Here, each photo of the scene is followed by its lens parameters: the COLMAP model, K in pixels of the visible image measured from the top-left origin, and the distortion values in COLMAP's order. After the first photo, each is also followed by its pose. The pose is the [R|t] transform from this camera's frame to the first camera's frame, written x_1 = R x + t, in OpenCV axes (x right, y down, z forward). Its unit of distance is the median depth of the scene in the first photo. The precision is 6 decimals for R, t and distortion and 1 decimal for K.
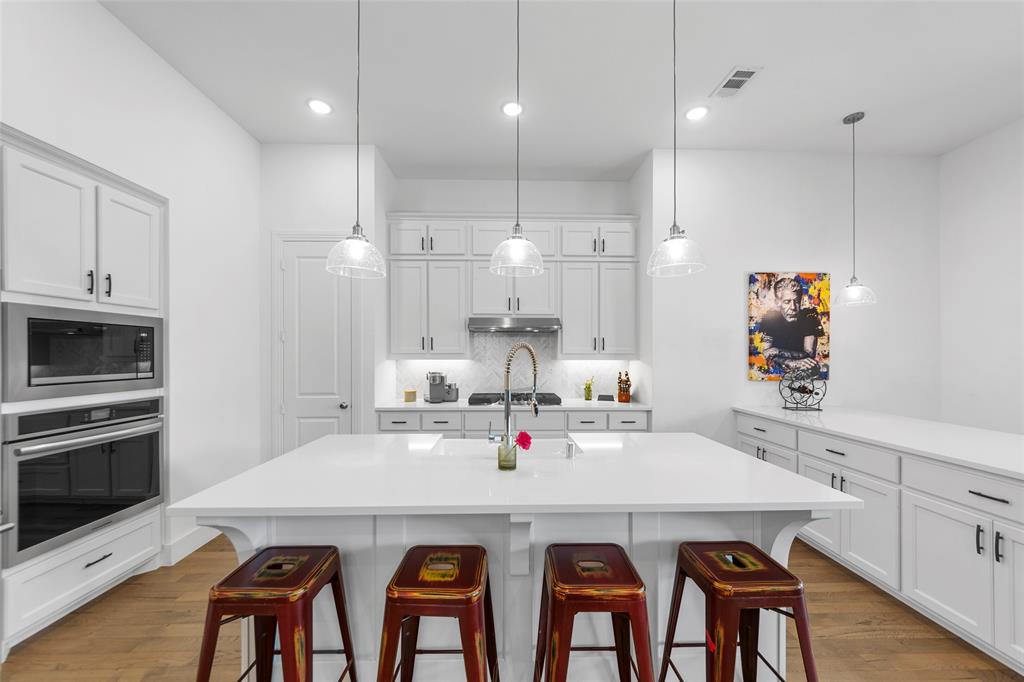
lens RADIAL K [[367.7, 0, 512.0], [0, 367.7, 355.6], [0, 0, 1]] dist [-0.002348, -0.000305]
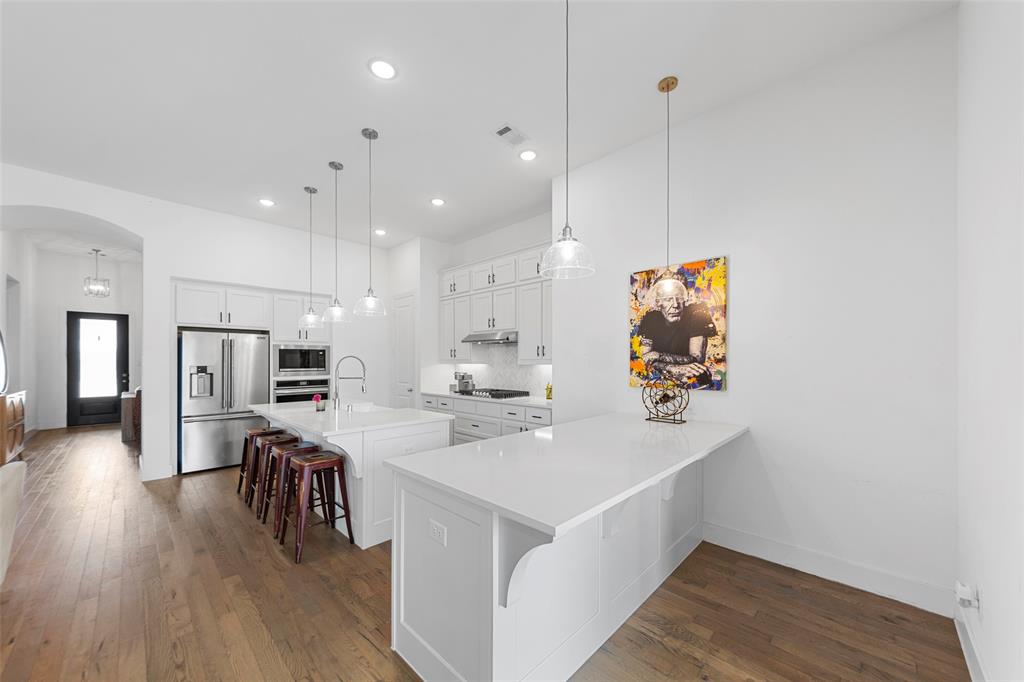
lens RADIAL K [[374.8, 0, 513.4], [0, 374.8, 359.3], [0, 0, 1]] dist [-0.001093, -0.000063]
pose [[0.698739, -0.005854, -0.715352, 1.129535], [0.001435, 0.999976, -0.006781, 0.003136], [0.715375, 0.003712, 0.698731, 0.104376]]
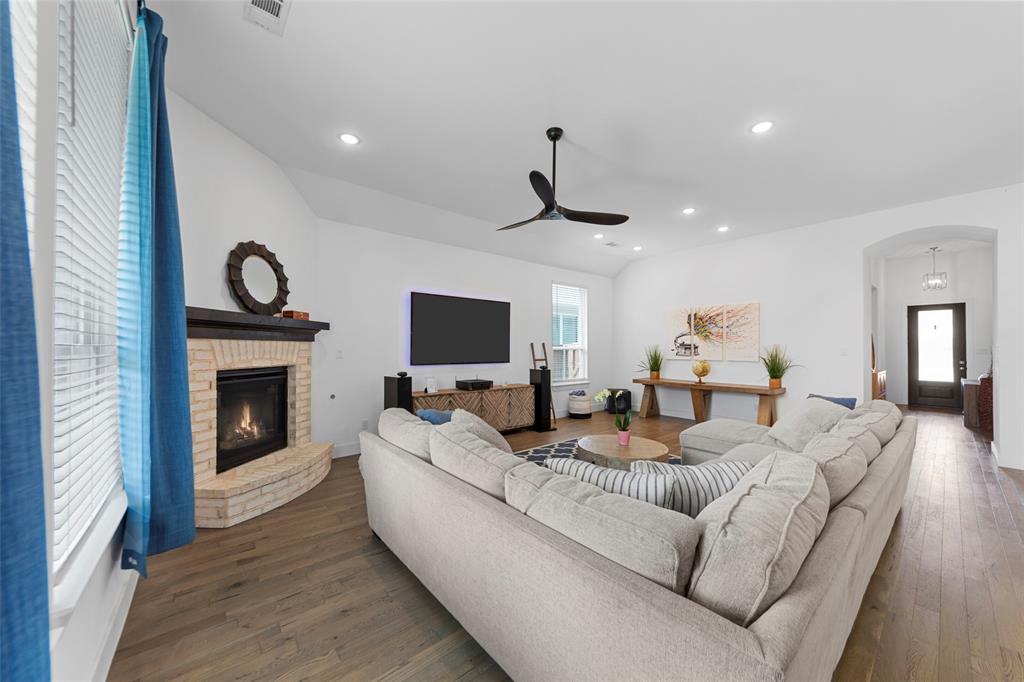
lens RADIAL K [[365.2, 0, 514.9], [0, 365.2, 344.6], [0, 0, 1]] dist [0.000156, -0.000307]
pose [[-0.780632, -0.008942, -0.624927, 1.444230], [-0.005030, 0.999955, -0.008024, 0.002790], [0.624971, -0.003120, -0.780642, 0.033760]]
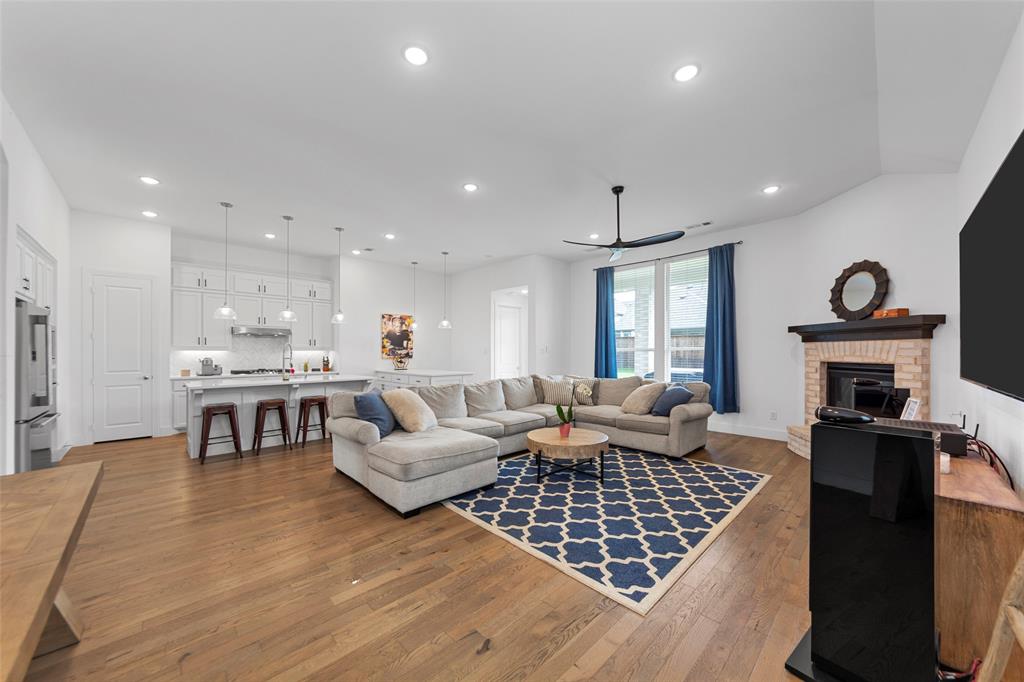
lens RADIAL K [[368.3, 0, 510.1], [0, 368.3, 350.3], [0, 0, 1]] dist [-0.001518, -0.000253]
pose [[0.733830, -0.000091, 0.679333, -0.367415], [0.002274, 0.999995, -0.002322, 0.018661], [-0.679329, 0.003249, 0.733827, -1.319492]]
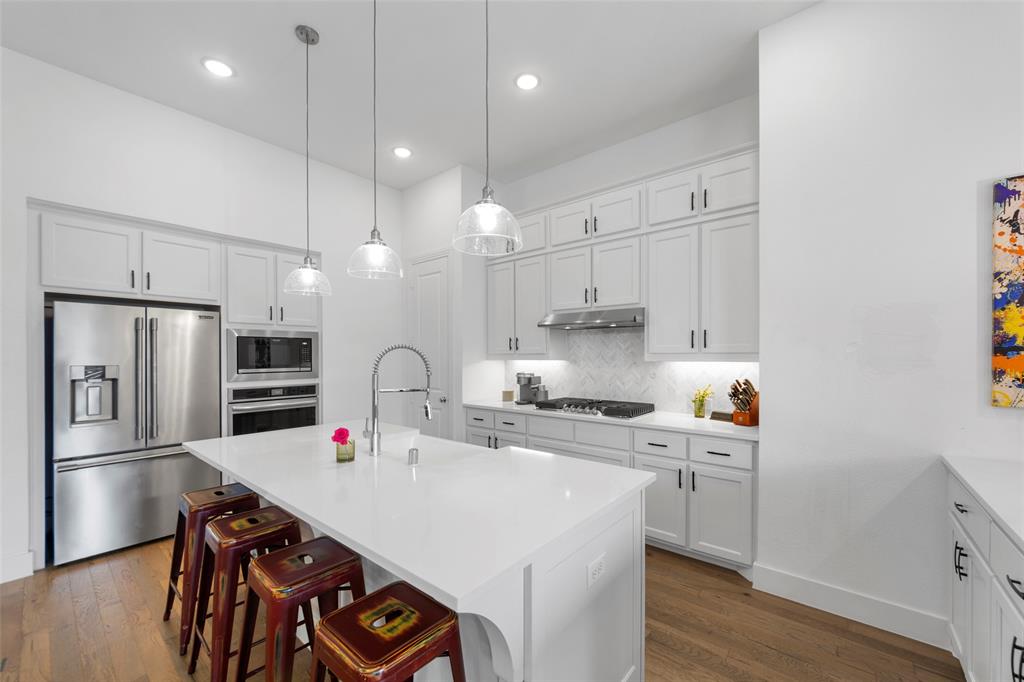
lens RADIAL K [[401.3, 0, 512.9], [0, 401.3, 356.5], [0, 0, 1]] dist [-0.001893, -0.000346]
pose [[0.750972, -0.001948, -0.660332, 0.522165], [0.003436, 0.999994, 0.000957, -0.000080], [0.660326, -0.002988, 0.750973, 0.196527]]
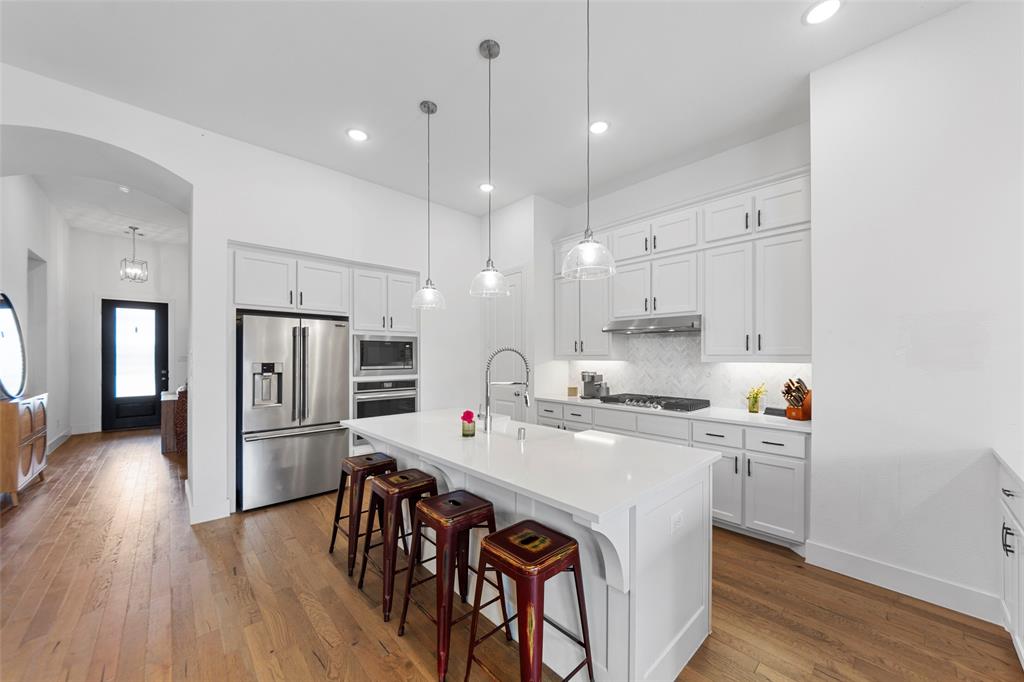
lens RADIAL K [[372.5, 0, 511.1], [0, 372.5, 354.4], [0, 0, 1]] dist [-0.000033, -0.000205]
pose [[0.662412, -0.004454, -0.749126, 0.540818], [-0.000526, 0.999979, -0.006410, -0.000373], [0.749140, 0.004640, 0.662396, 0.073146]]
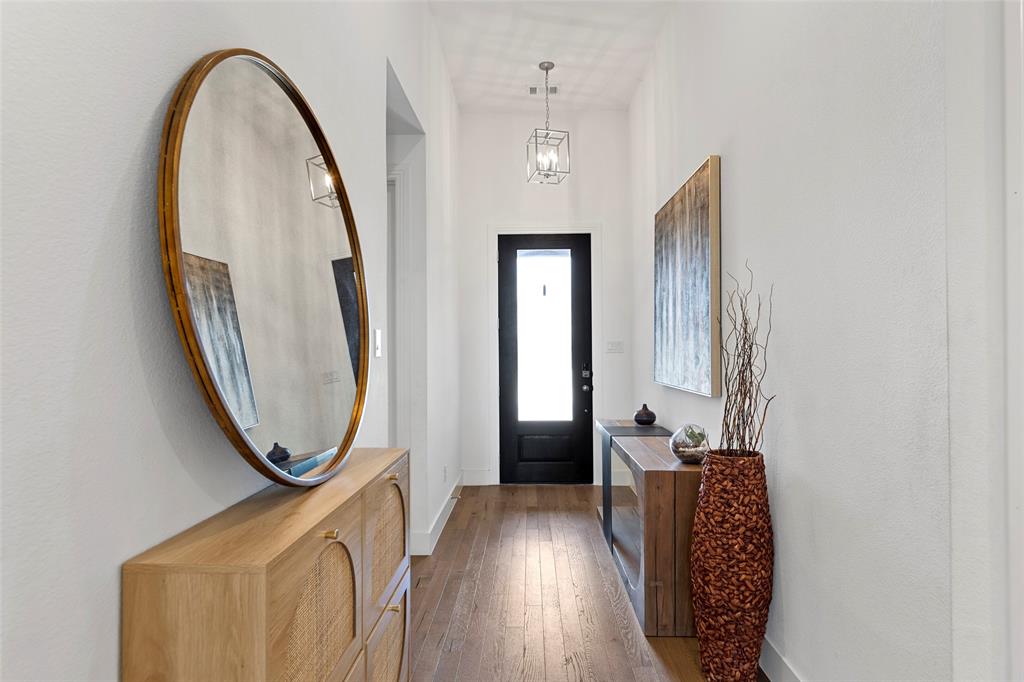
lens RADIAL K [[541.1, 0, 512.0], [0, 541.1, 341.0], [0, 0, 1]] dist [-0.000022, -0.000011]
pose [[-0.054940, -0.012246, -0.998415, -0.877232], [0.003171, 0.999918, -0.012439, 0.012596], [0.998485, -0.003849, -0.054896, -0.128855]]
